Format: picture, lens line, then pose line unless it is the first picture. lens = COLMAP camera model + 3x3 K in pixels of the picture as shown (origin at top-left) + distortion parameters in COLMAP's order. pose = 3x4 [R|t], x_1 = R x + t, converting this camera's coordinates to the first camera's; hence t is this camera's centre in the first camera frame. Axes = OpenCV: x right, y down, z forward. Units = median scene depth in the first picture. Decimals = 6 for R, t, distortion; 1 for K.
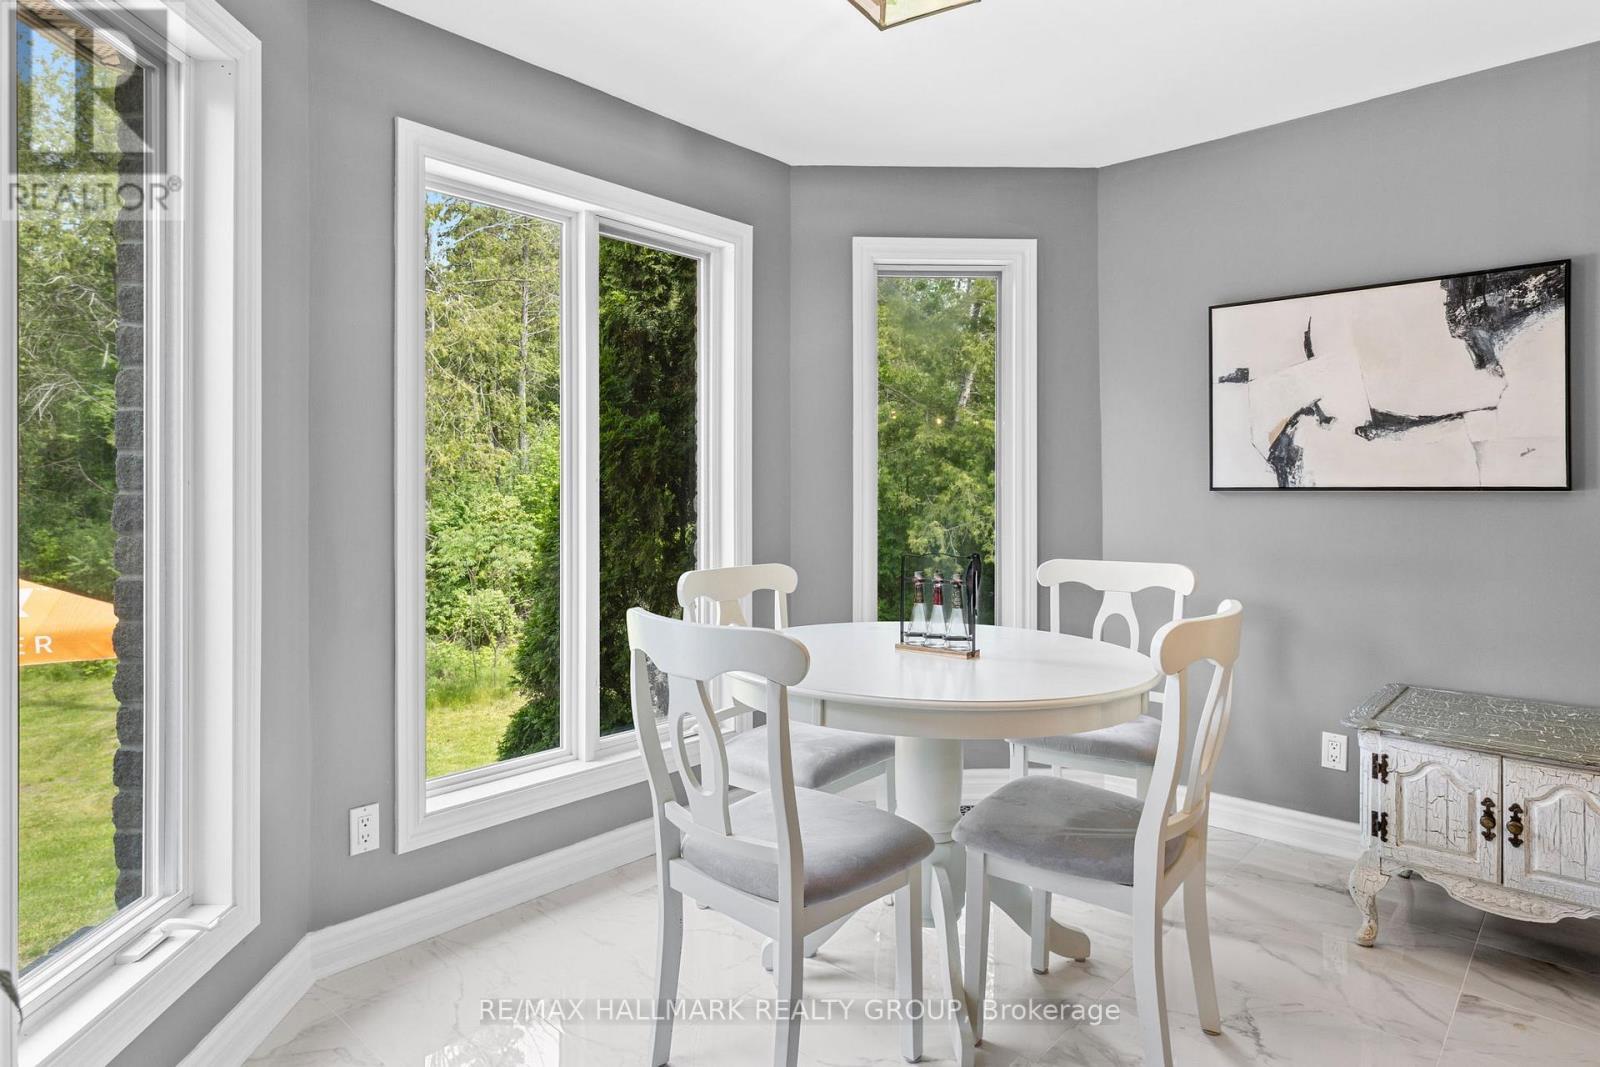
lens RADIAL K [[895.3, 0, 786.0], [0, 895.3, 488.6], [0, 0, 1]] dist [0.001412, 0.000753]
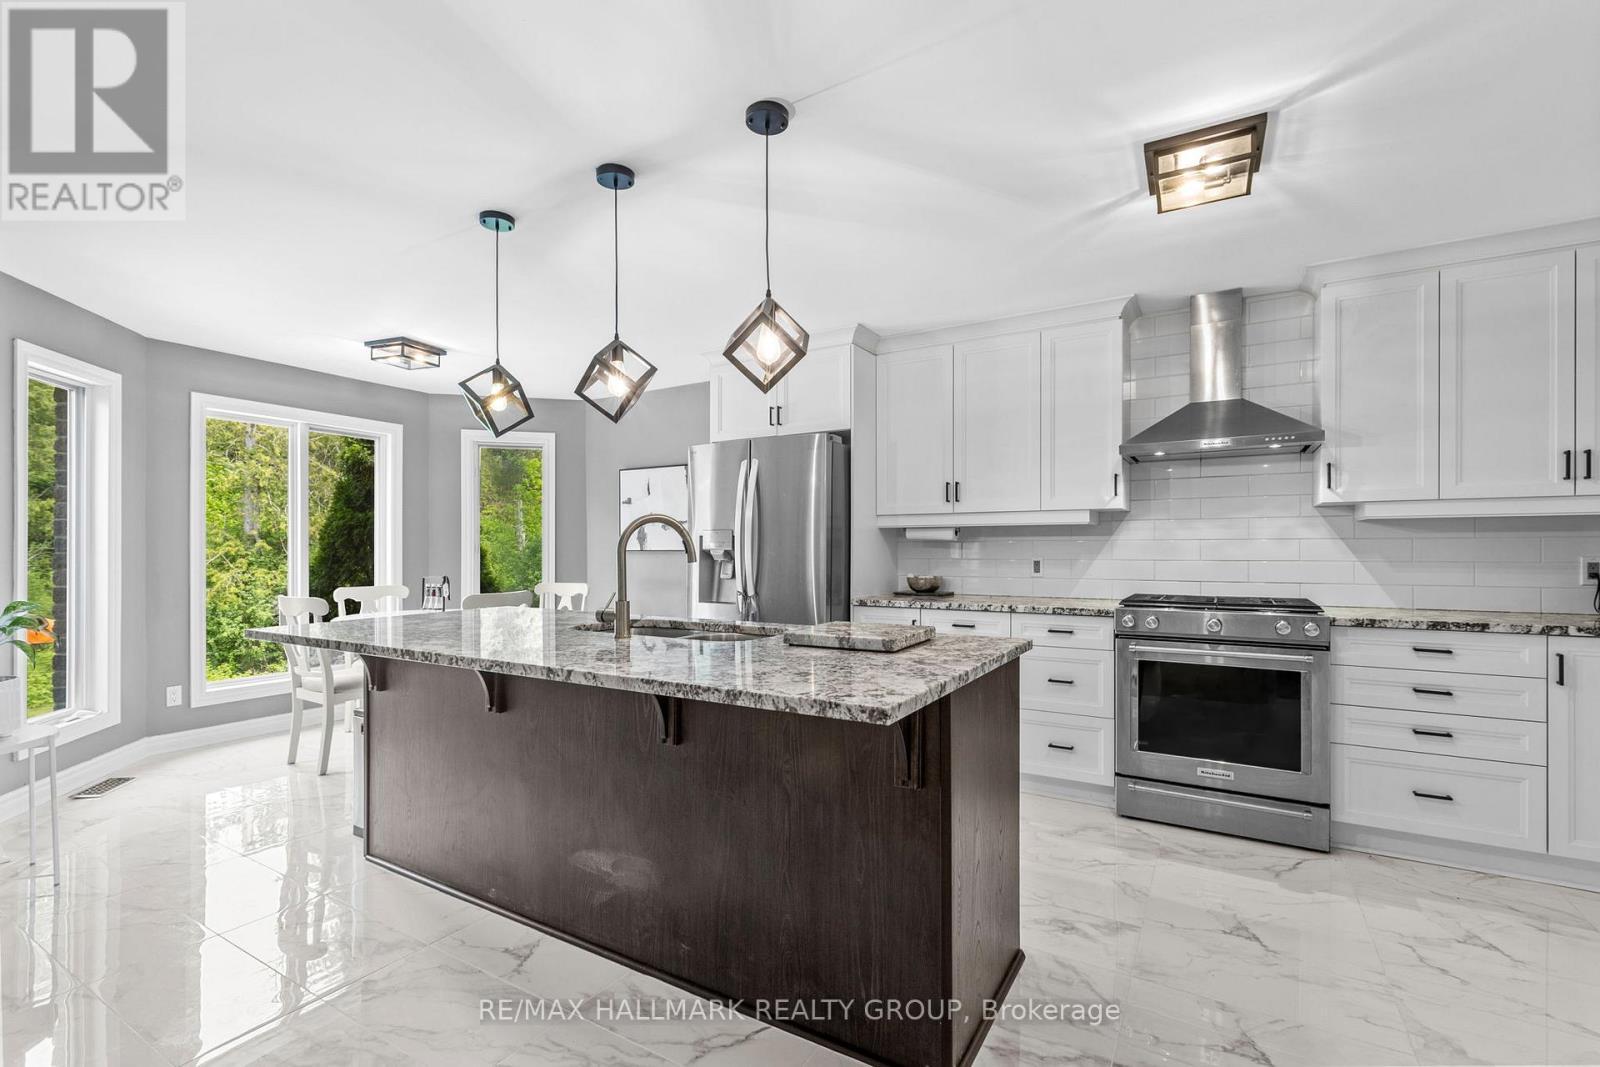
lens RADIAL K [[717.5, 0, 790.4], [0, 717.5, 549.0], [0, 0, 1]] dist [0.001820, -0.001756]
pose [[0.977661, 0.000258, 0.210186, 0.552886], [0.000677, 0.999990, -0.004379, 0.003614], [-0.210185, 0.004423, 0.977652, -0.913700]]
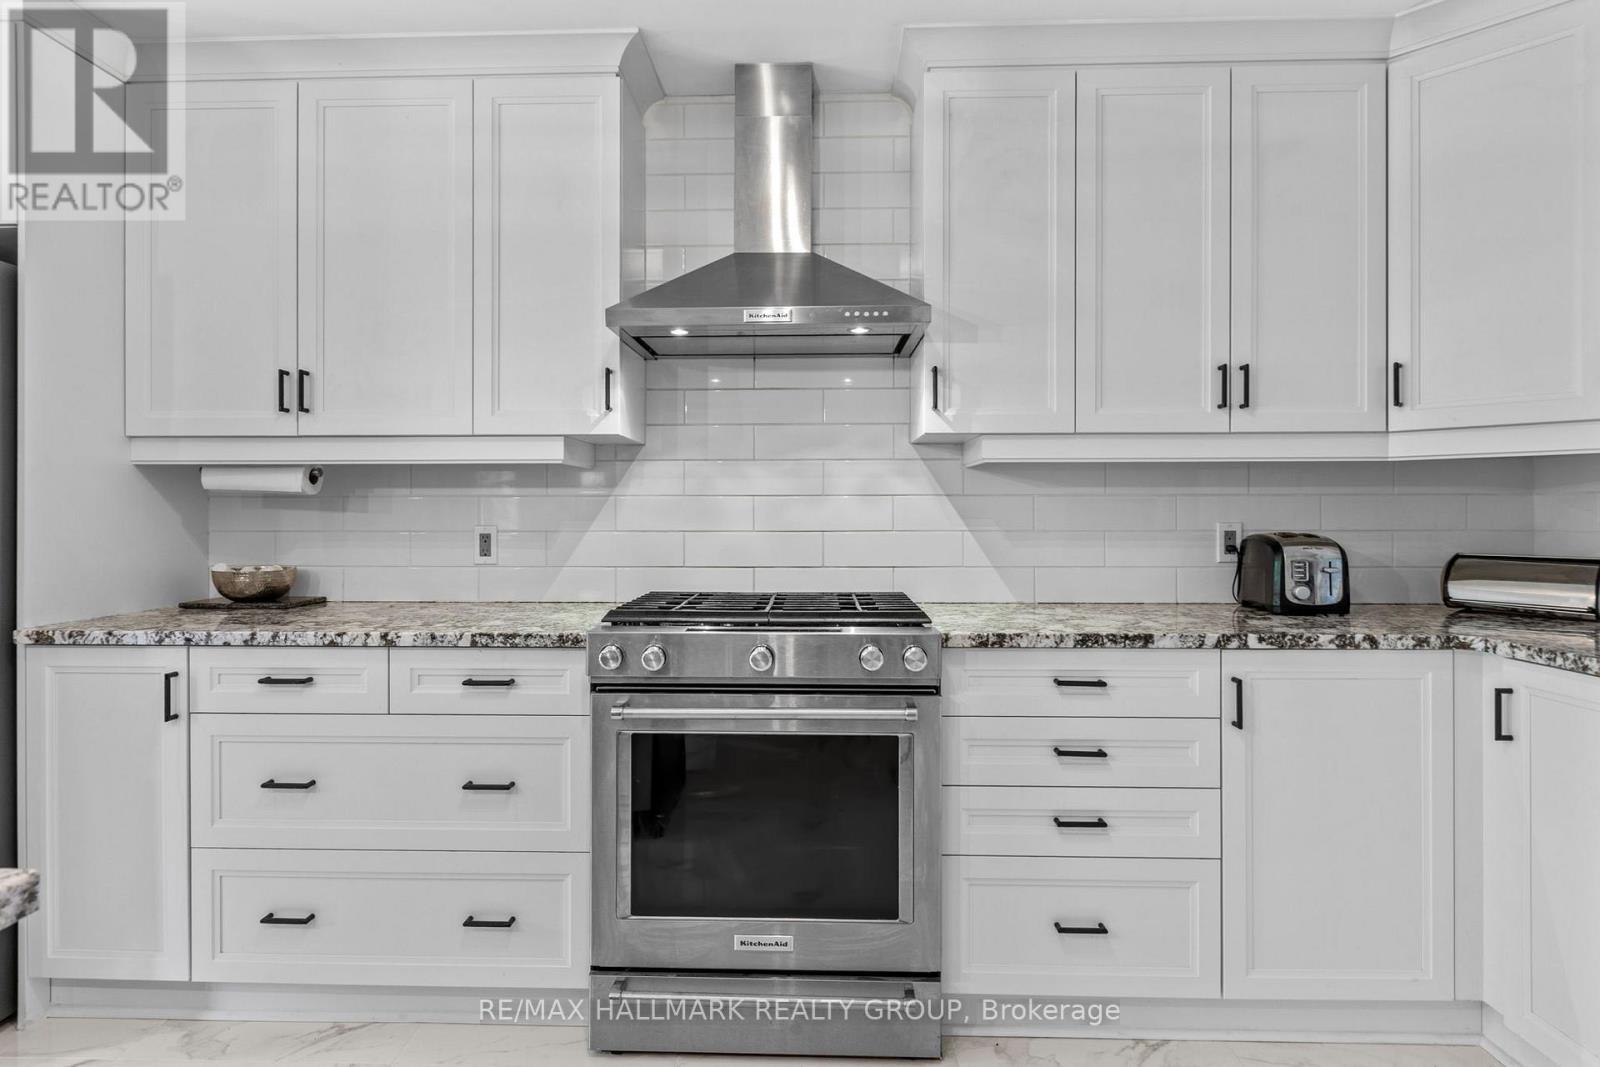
lens RADIAL K [[895.3, 0, 789.7], [0, 895.3, 511.5], [0, 0, 1]] dist [0.001412, 0.000753]
pose [[0.747515, 0.002592, 0.664240, 0.933872], [0.001929, 0.999980, -0.006073, 0.004207], [-0.664242, 0.005821, 0.747495, -0.549299]]
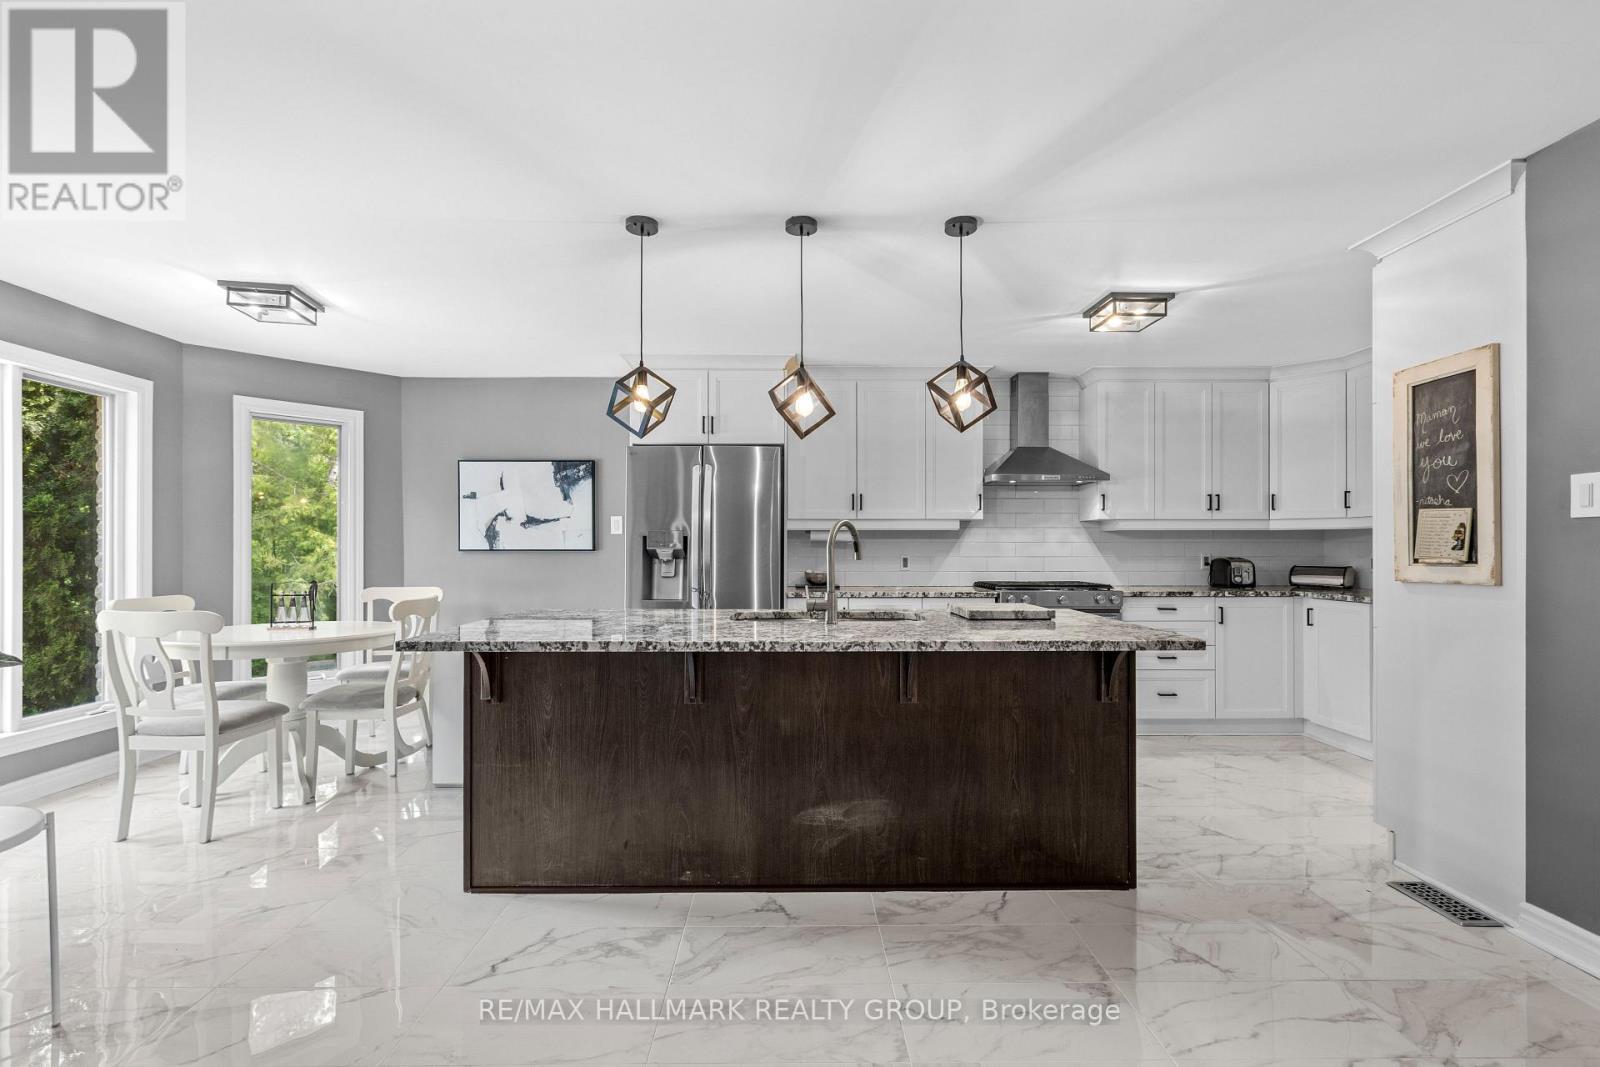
lens RADIAL K [[717.5, 0, 800.9], [0, 717.5, 546.0], [0, 0, 1]] dist [0.001820, -0.001756]
pose [[0.718792, 0.003924, 0.695214, -0.104696], [0.001359, 0.999974, -0.007048, 0.003412], [-0.695224, 0.006011, 0.718768, -0.754980]]
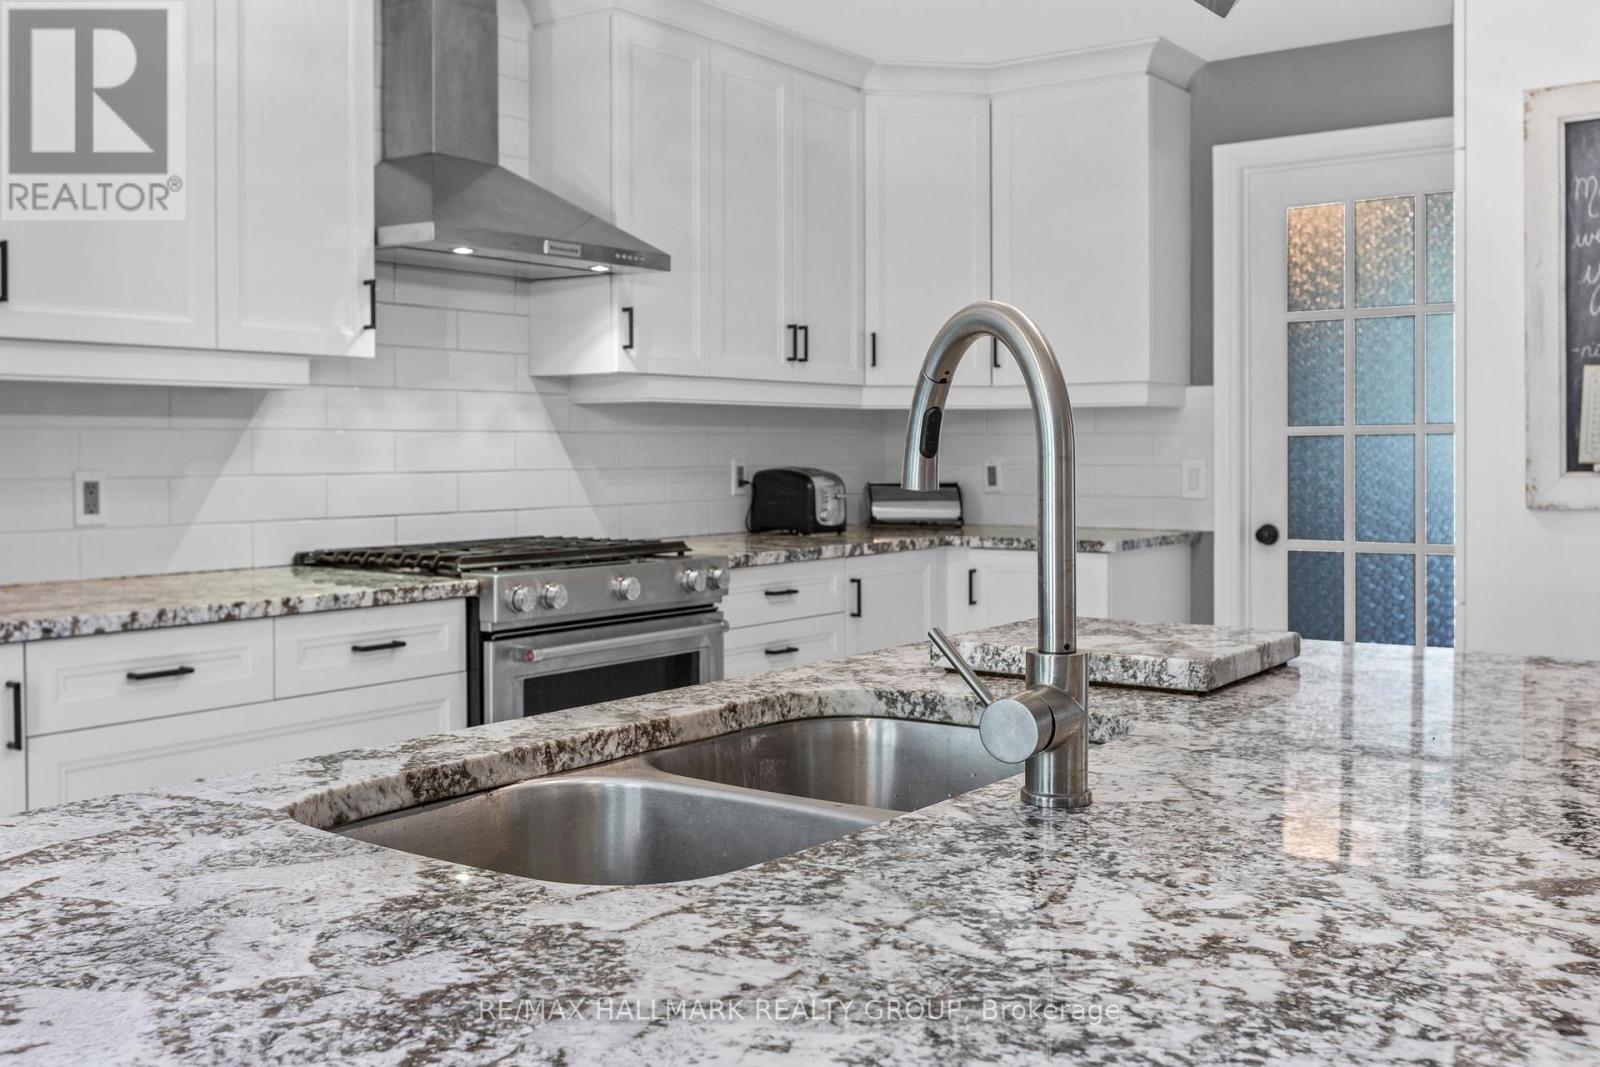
lens RADIAL K [[1553.8, 0, 787.8], [0, 1553.8, 472.6], [0, 0, 1]] dist [-0.017216, 0.000000]
pose [[-0.118676, -0.012150, 0.992859, 0.154964], [0.007730, 0.999884, 0.013160, 0.003367], [-0.992903, 0.009237, -0.118569, -0.026448]]
